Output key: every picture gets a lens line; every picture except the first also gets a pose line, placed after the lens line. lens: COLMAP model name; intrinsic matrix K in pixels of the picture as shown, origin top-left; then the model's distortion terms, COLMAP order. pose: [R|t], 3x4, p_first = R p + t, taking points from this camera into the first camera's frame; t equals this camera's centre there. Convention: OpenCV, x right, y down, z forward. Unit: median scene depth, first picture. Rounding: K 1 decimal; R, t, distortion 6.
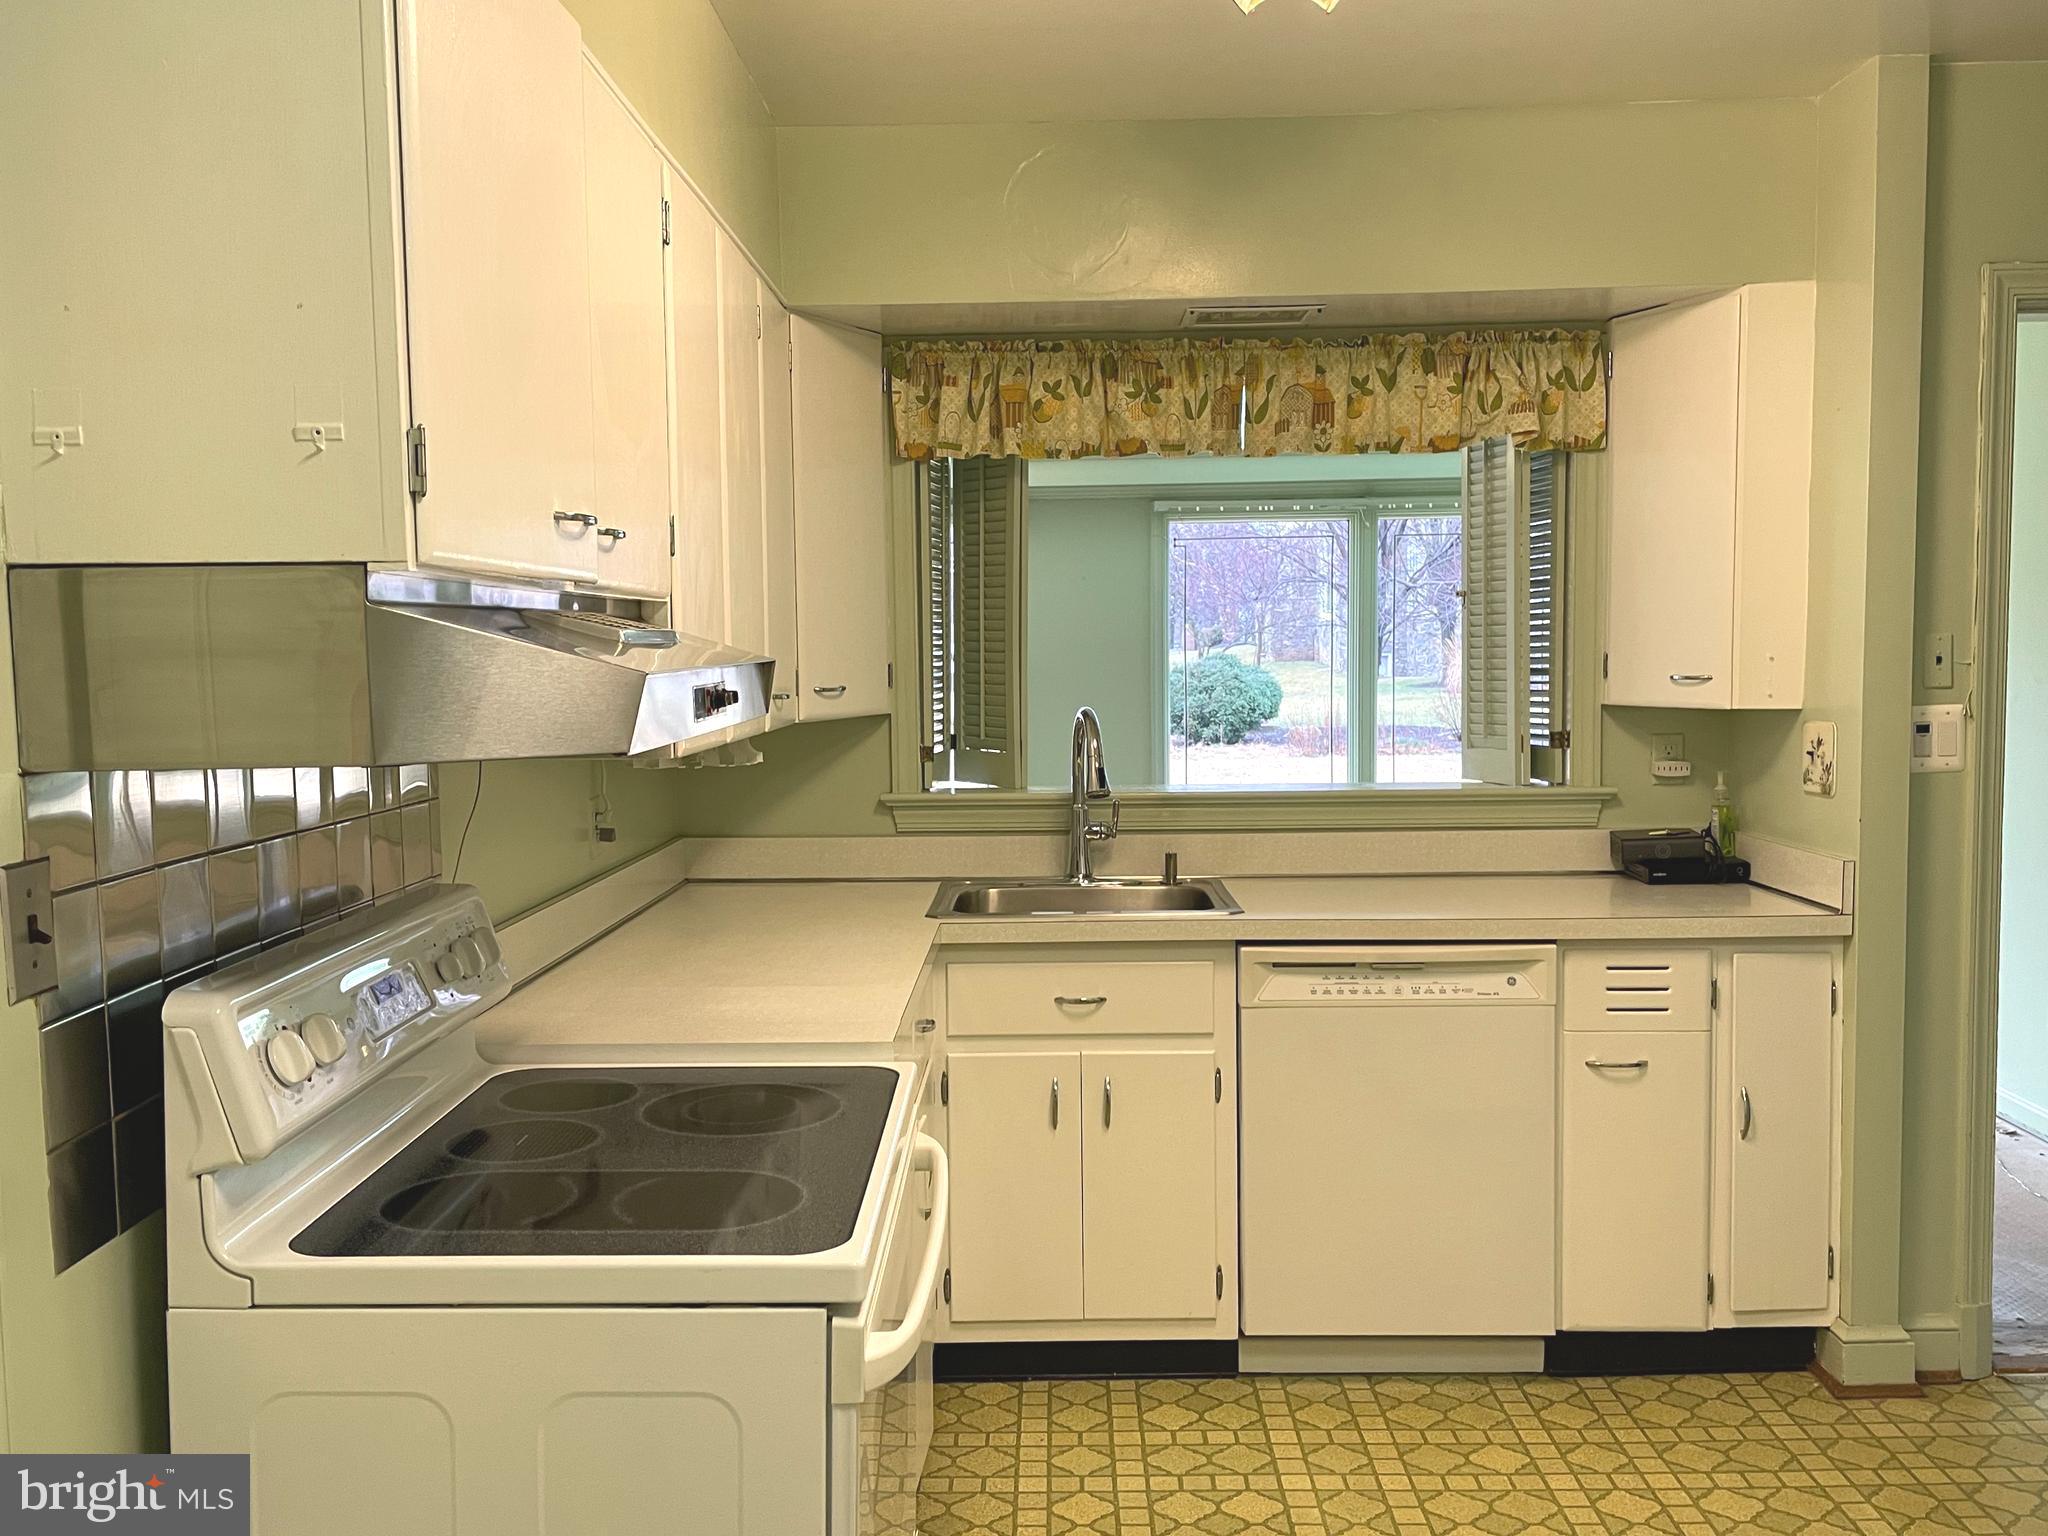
lens RADIAL K [[1739.4, 0, 1023.6], [0, 1739.4, 773.5], [0, 0, 1]] dist [0.059168, -0.012687]
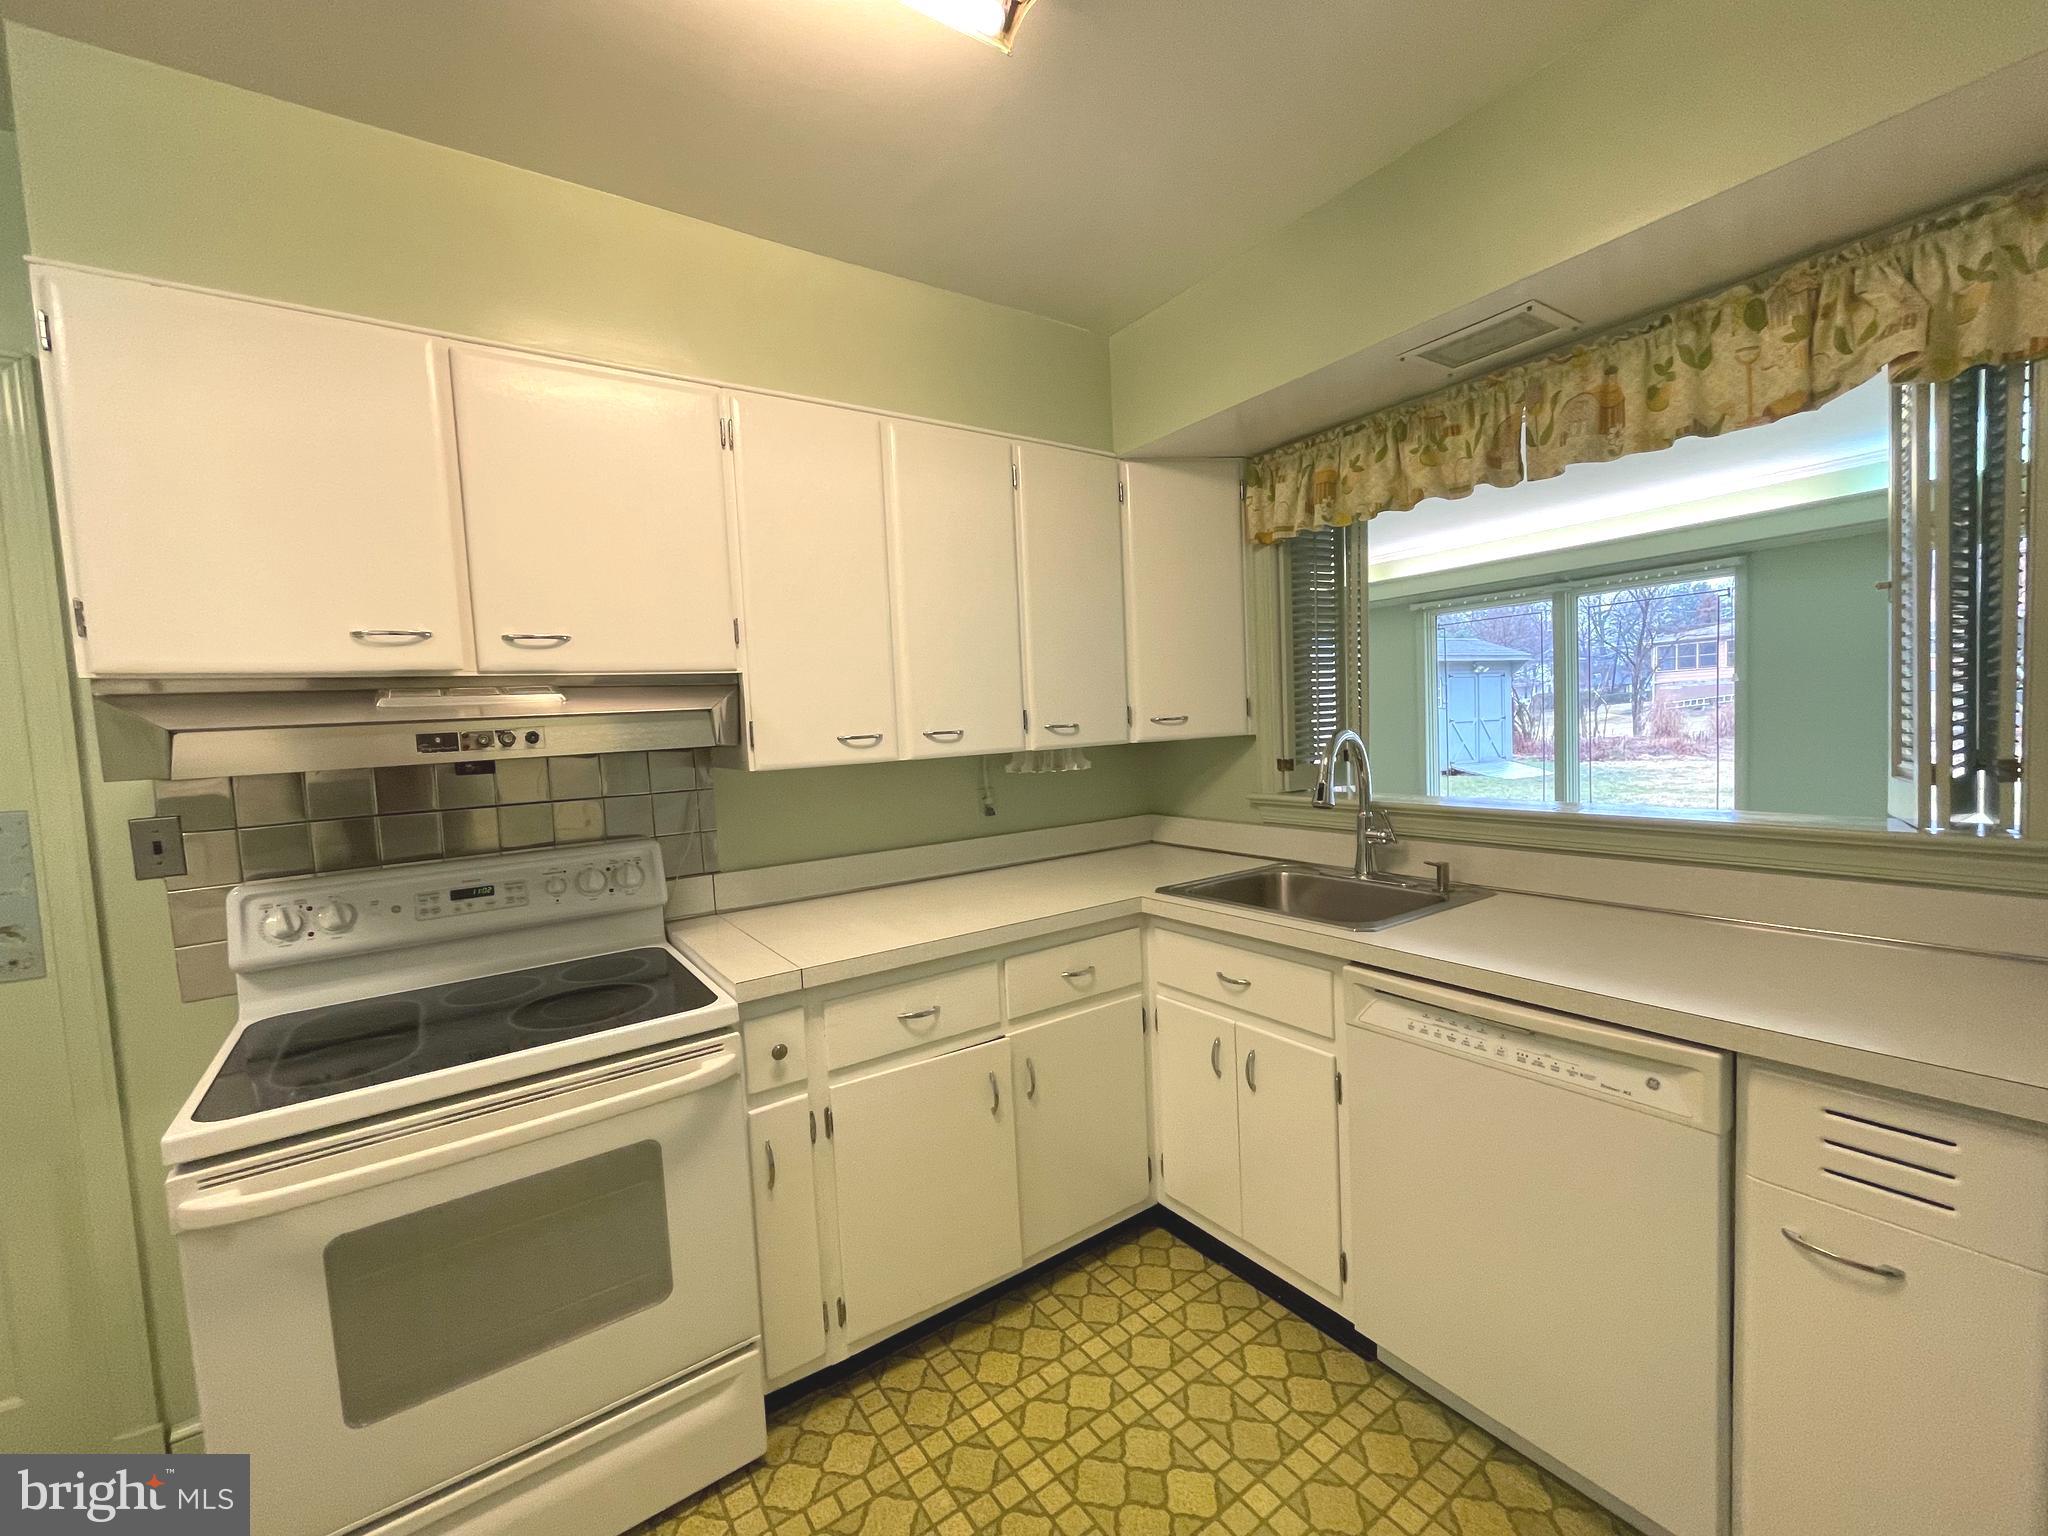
lens RADIAL K [[829.1, 0, 1016.9], [0, 829.1, 769.4], [0, 0, 1]] dist [-0.009781, 0.002198]
pose [[0.583893, 0.032361, -0.811185, 0.351502], [-0.015372, 0.999467, 0.028807, -0.023560], [0.811685, -0.004351, 0.584079, 0.481653]]
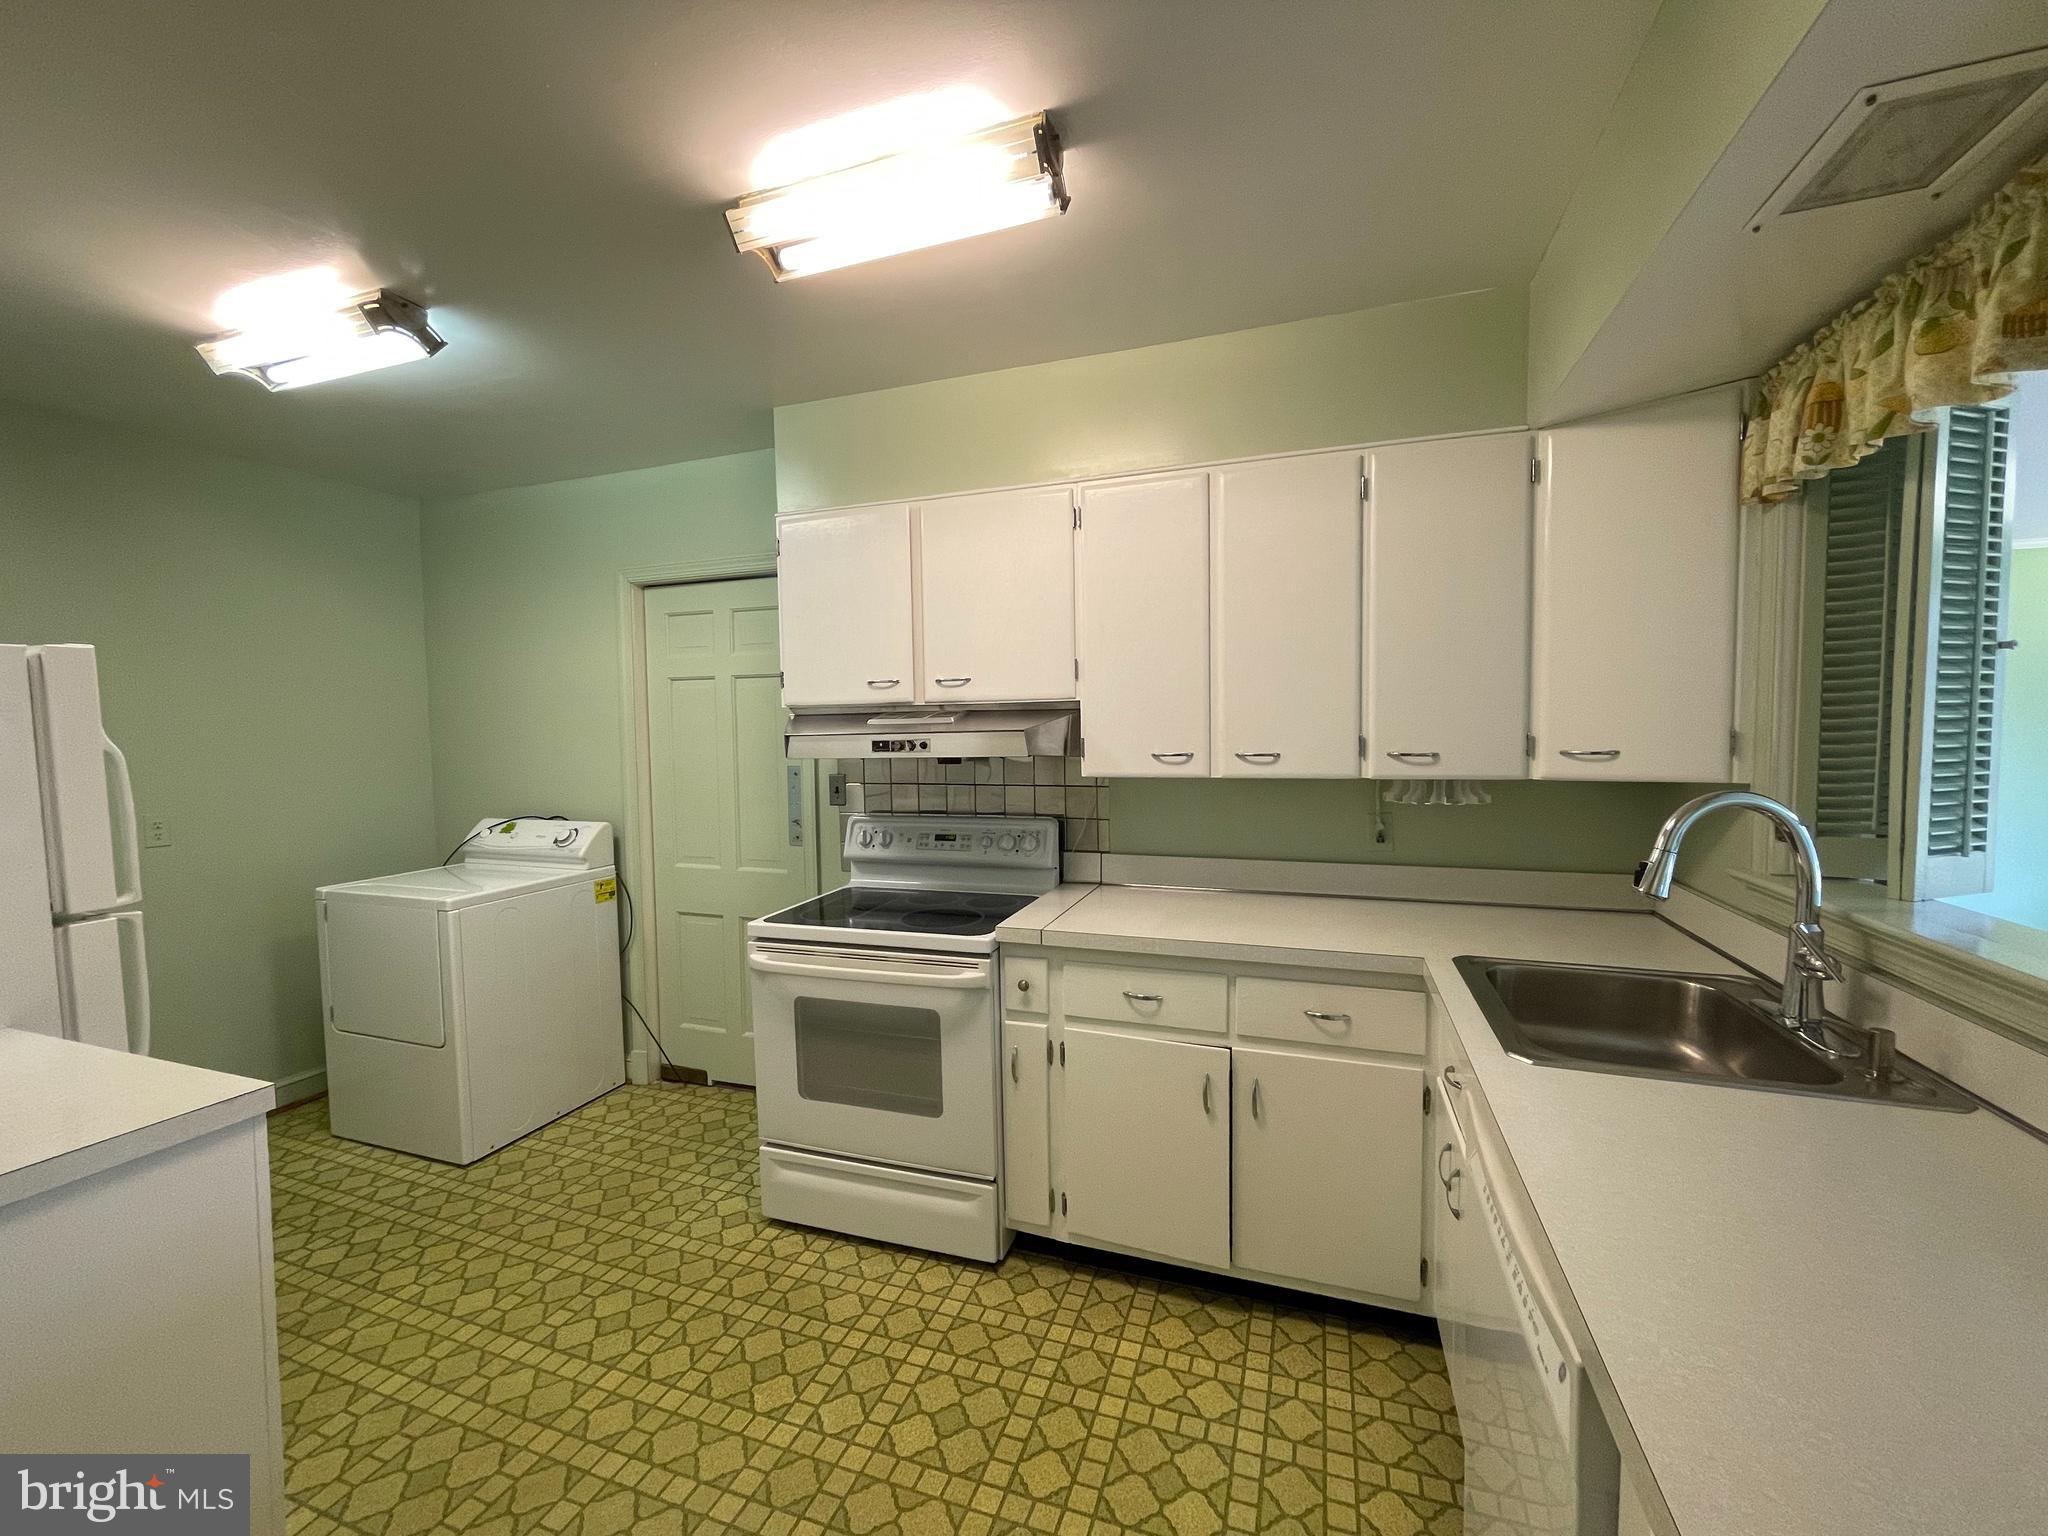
lens RADIAL K [[829.1, 0, 1024.6], [0, 829.1, 766.8], [0, 0, 1]] dist [-0.009781, 0.002198]
pose [[-0.314337, 0.061854, -0.947294, 0.473926], [-0.048179, 0.995550, 0.080992, -0.061908], [0.948088, 0.071099, -0.309958, 0.789522]]
